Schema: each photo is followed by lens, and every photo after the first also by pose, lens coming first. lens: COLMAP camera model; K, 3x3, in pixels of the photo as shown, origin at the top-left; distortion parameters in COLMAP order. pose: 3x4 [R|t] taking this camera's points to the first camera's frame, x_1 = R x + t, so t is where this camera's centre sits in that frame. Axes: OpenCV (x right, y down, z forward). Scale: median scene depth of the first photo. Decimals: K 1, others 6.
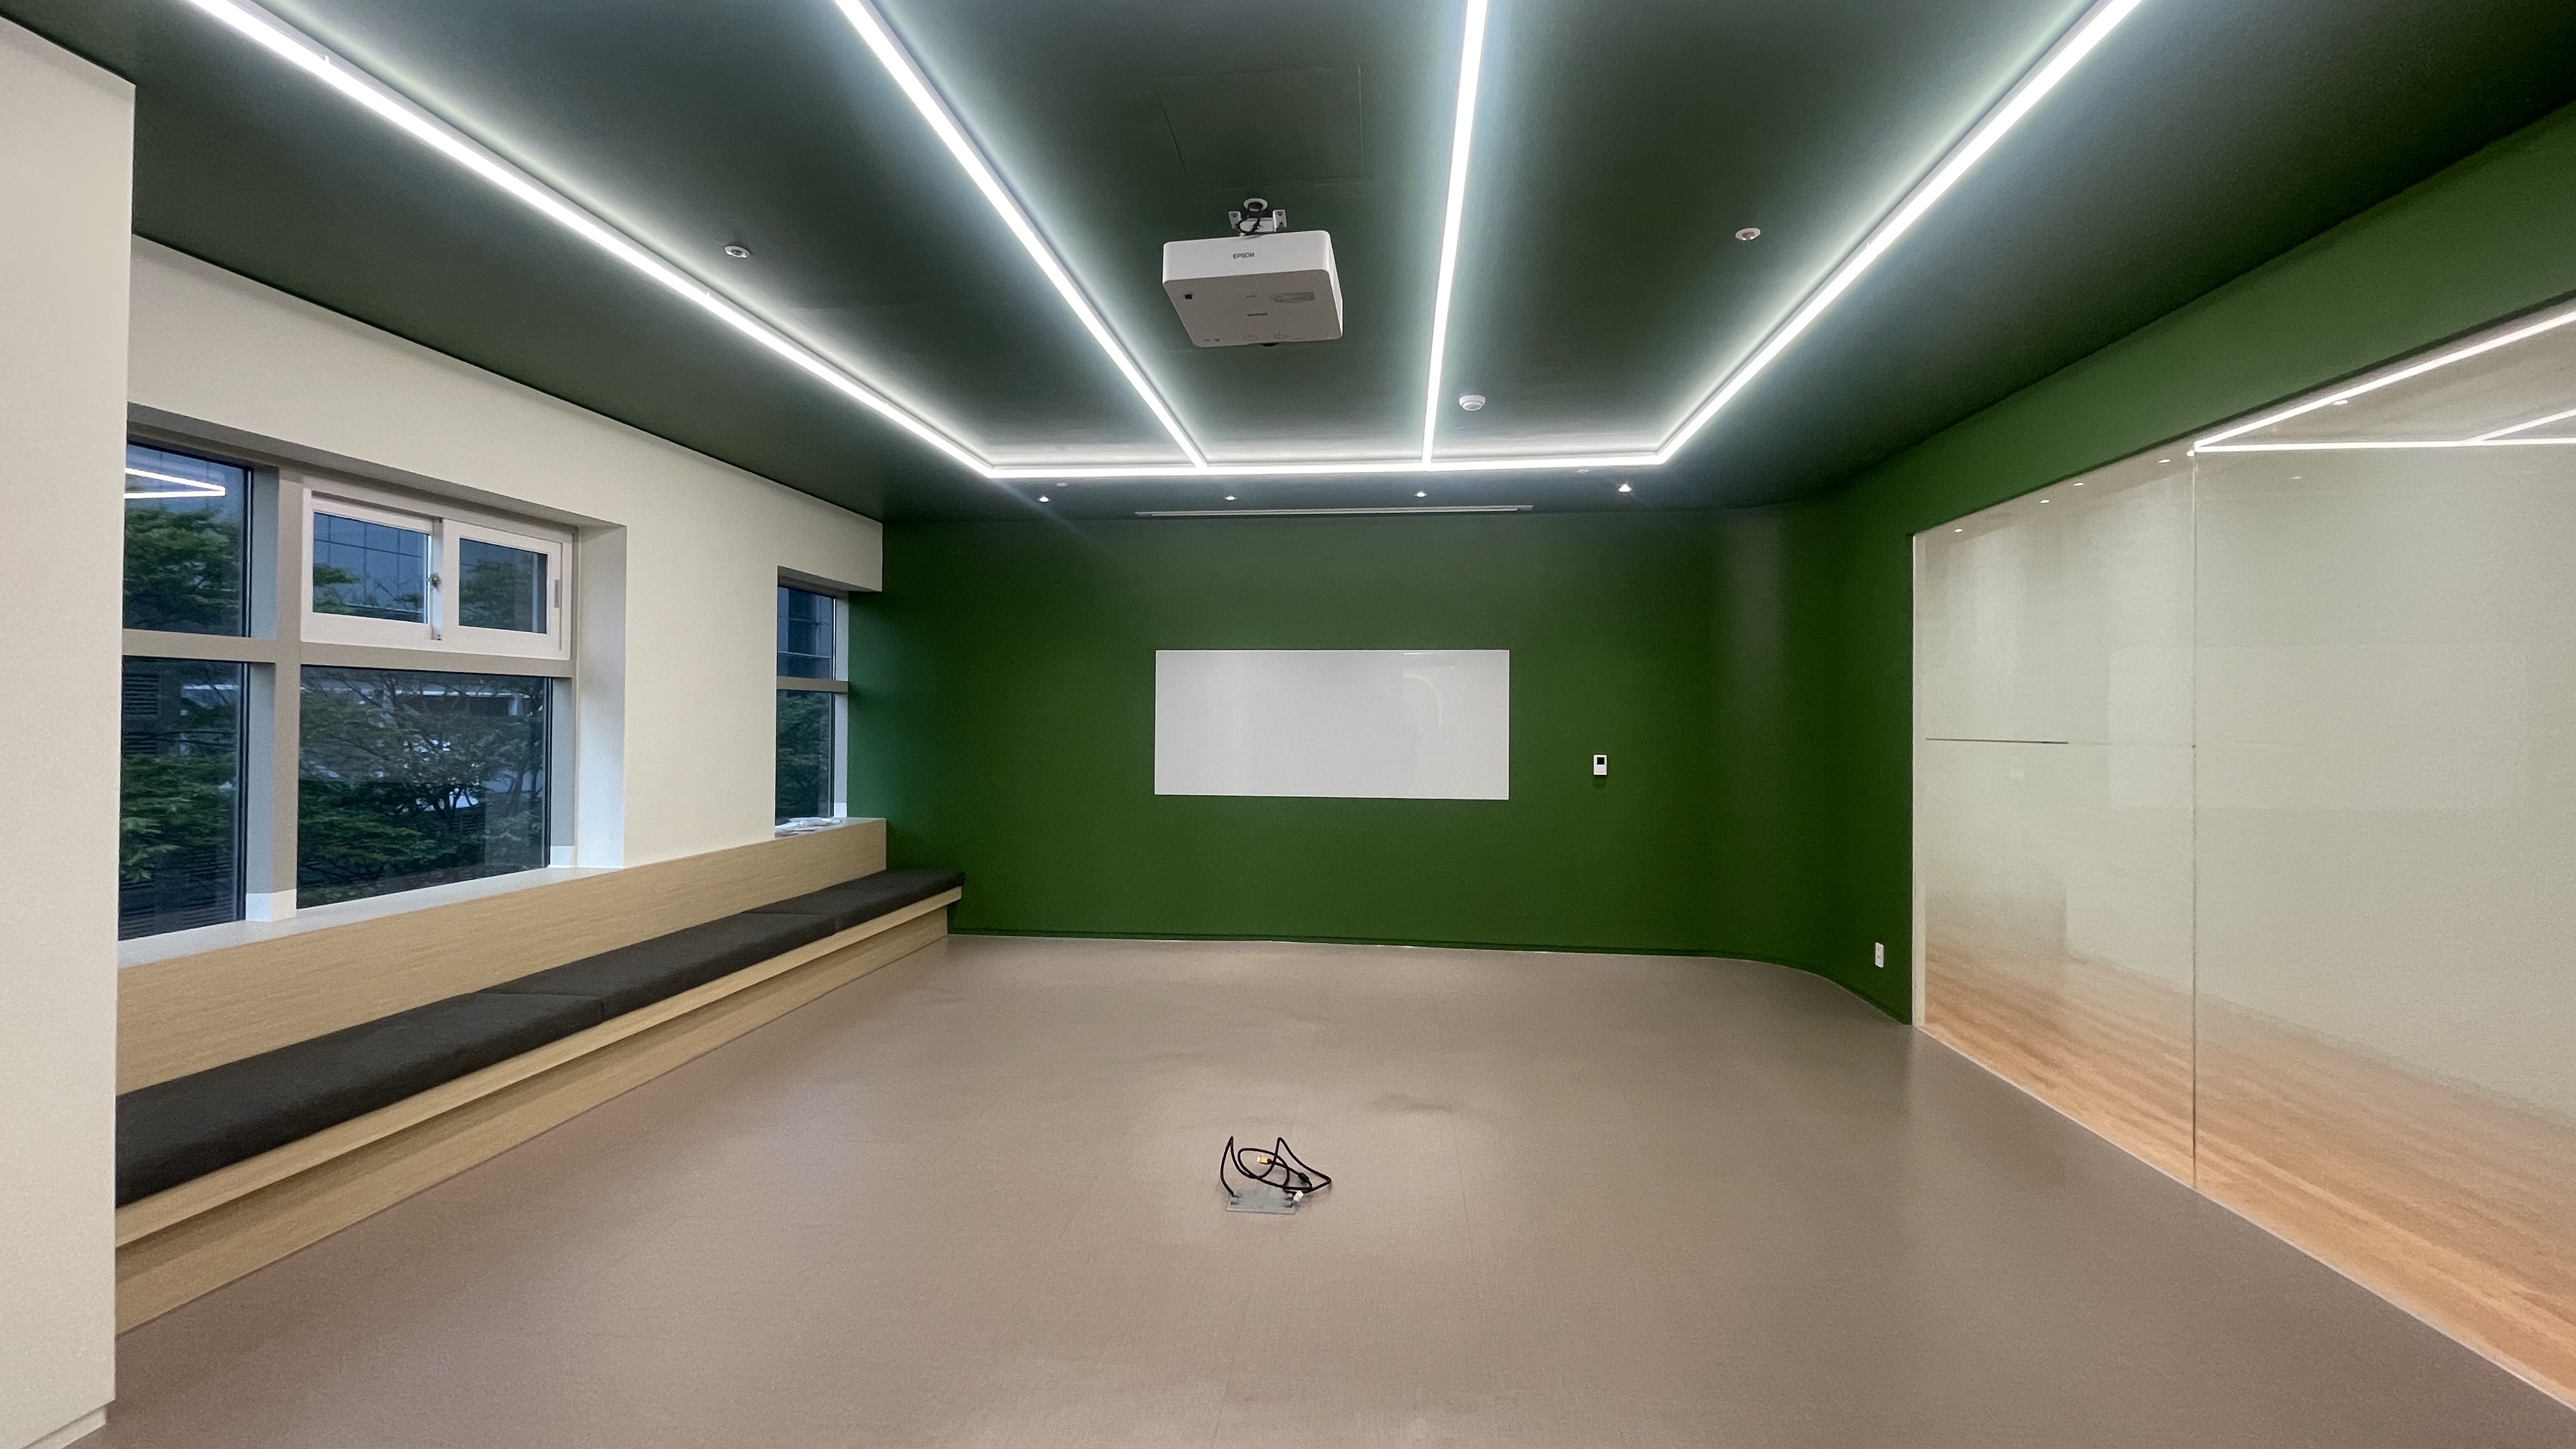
lens RADIAL K [[1059.7, 0, 1281.4], [0, 1059.7, 708.6], [0, 0, 1]] dist [-0.001553, -0.000061]
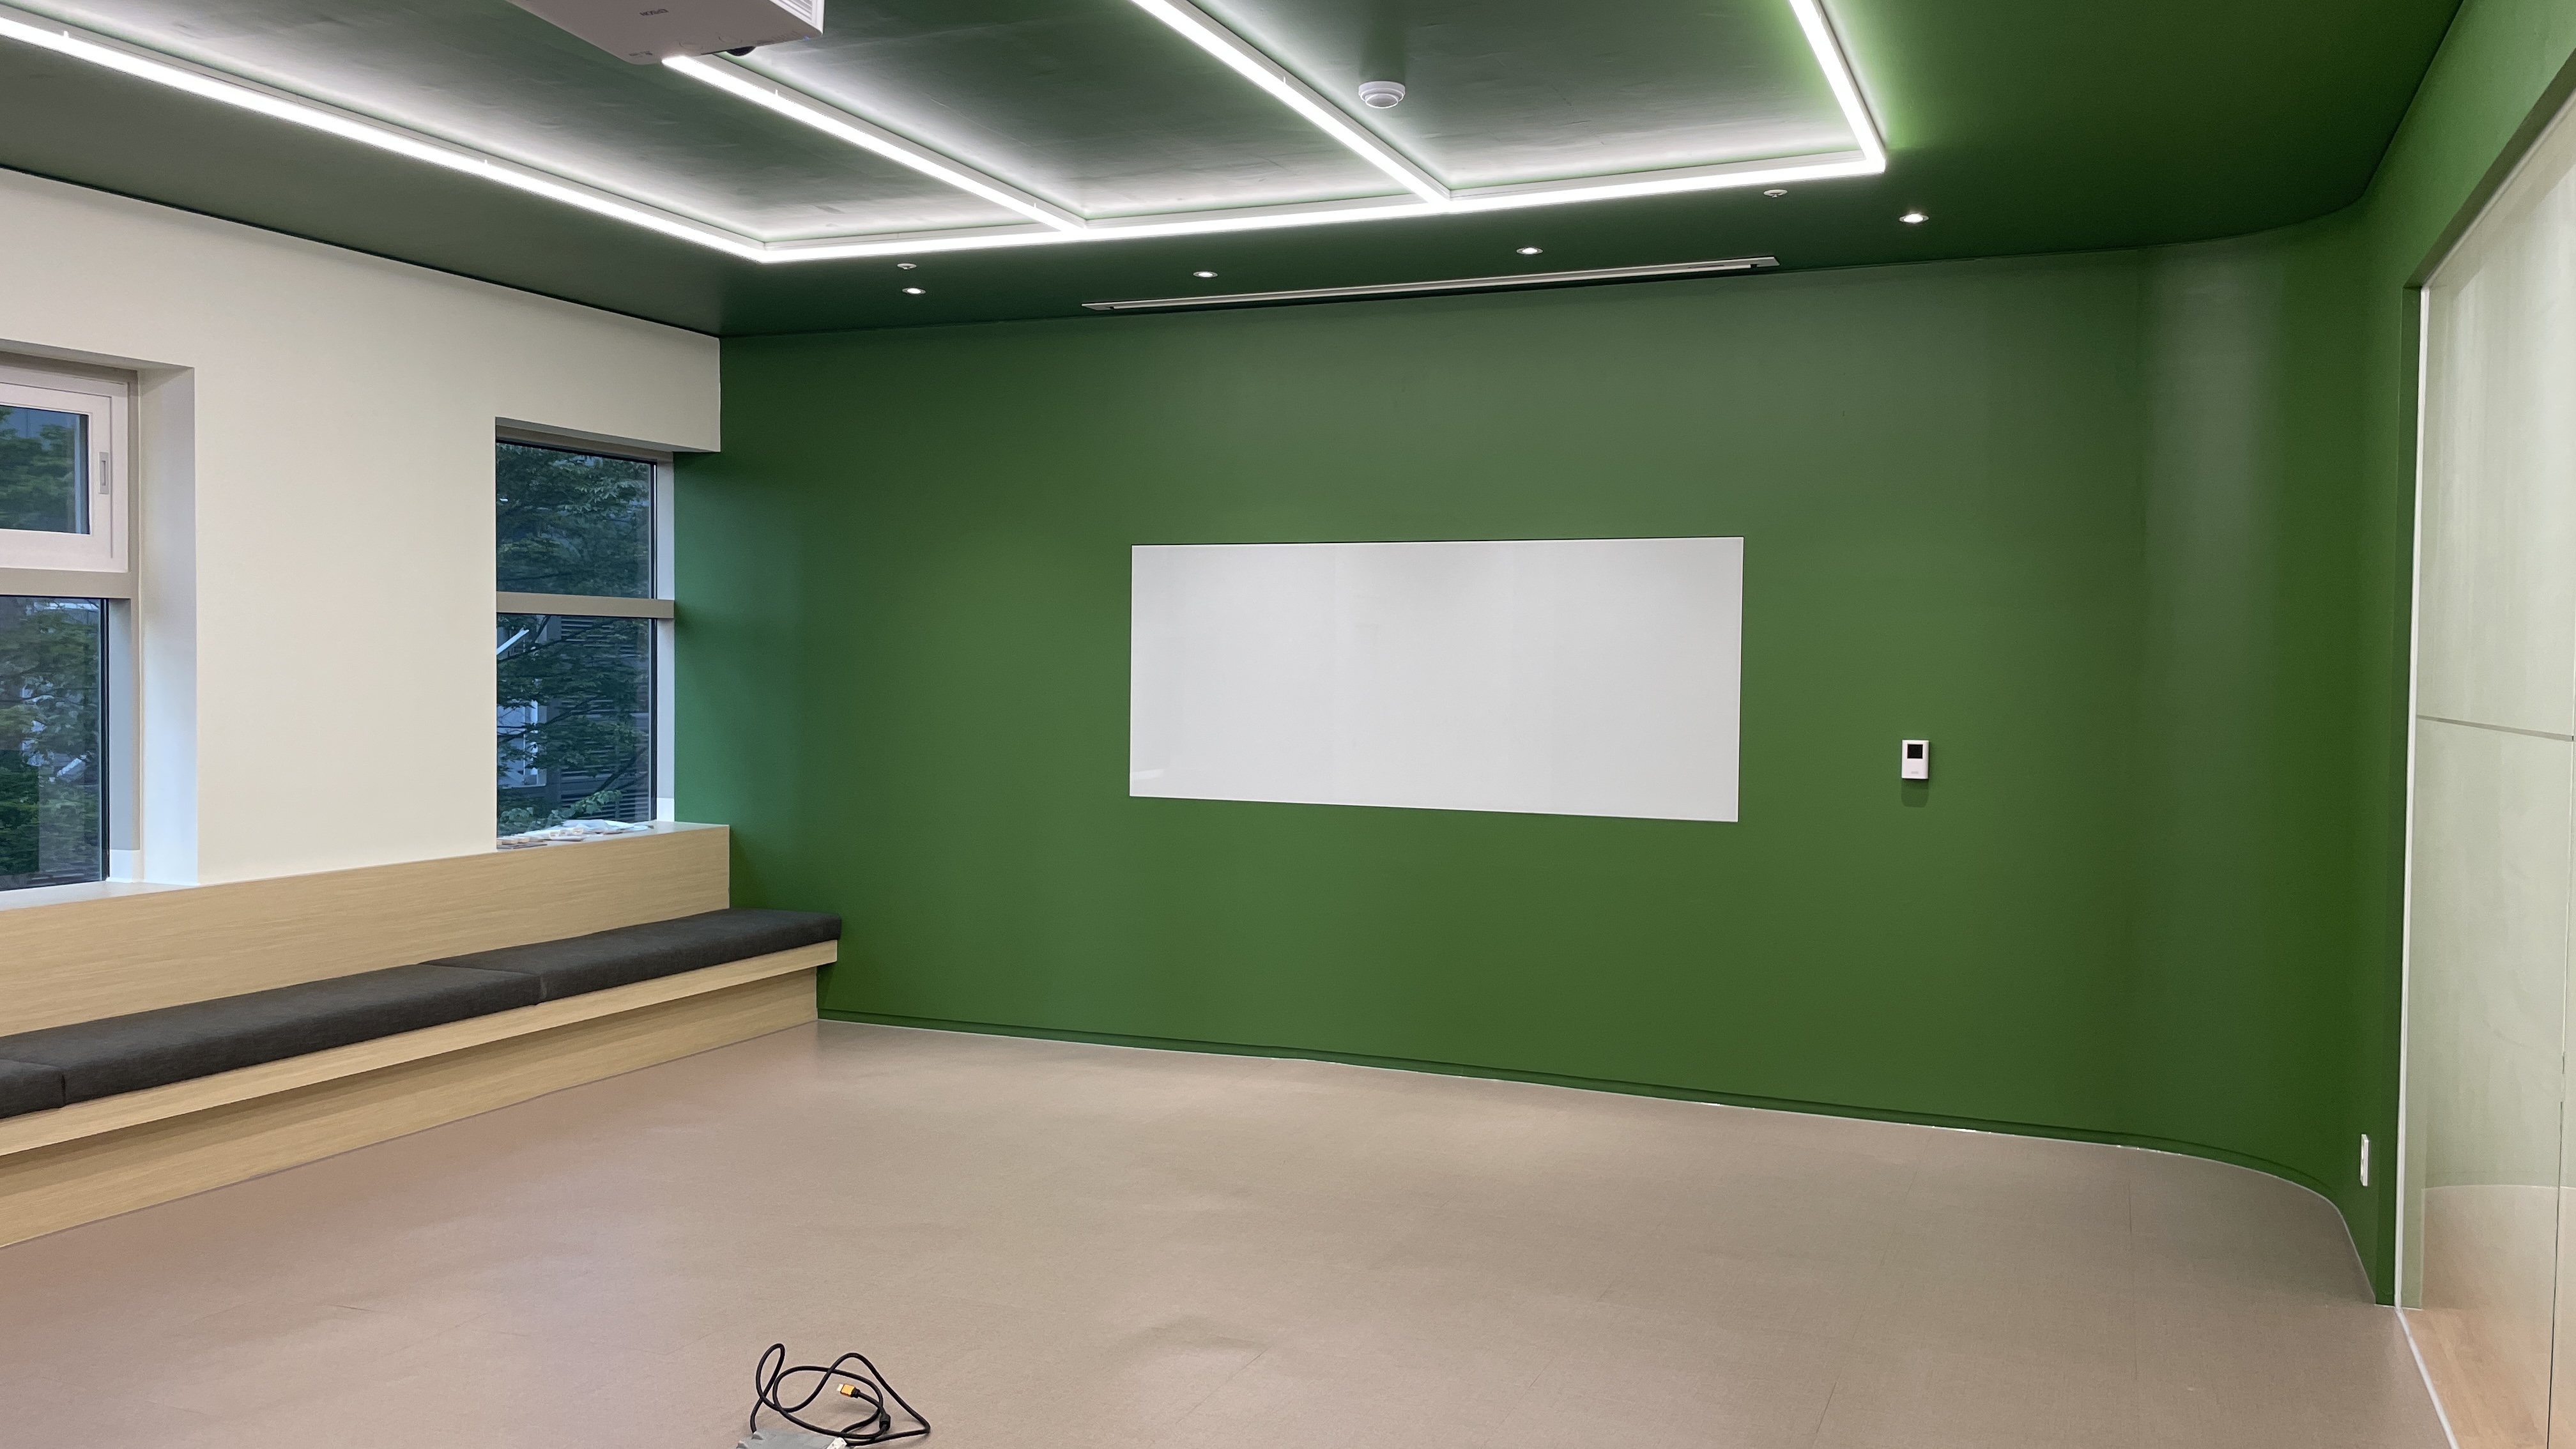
lens RADIAL K [[1972.7, 0, 1290.5], [0, 1972.7, 726.0], [0, 0, 1]] dist [0.068828, -0.064437]
pose [[0.960231, 0.013677, -0.278870, 0.281441], [-0.002035, 0.999116, 0.041995, -0.002712], [0.279198, -0.039757, 0.959410, -0.009136]]
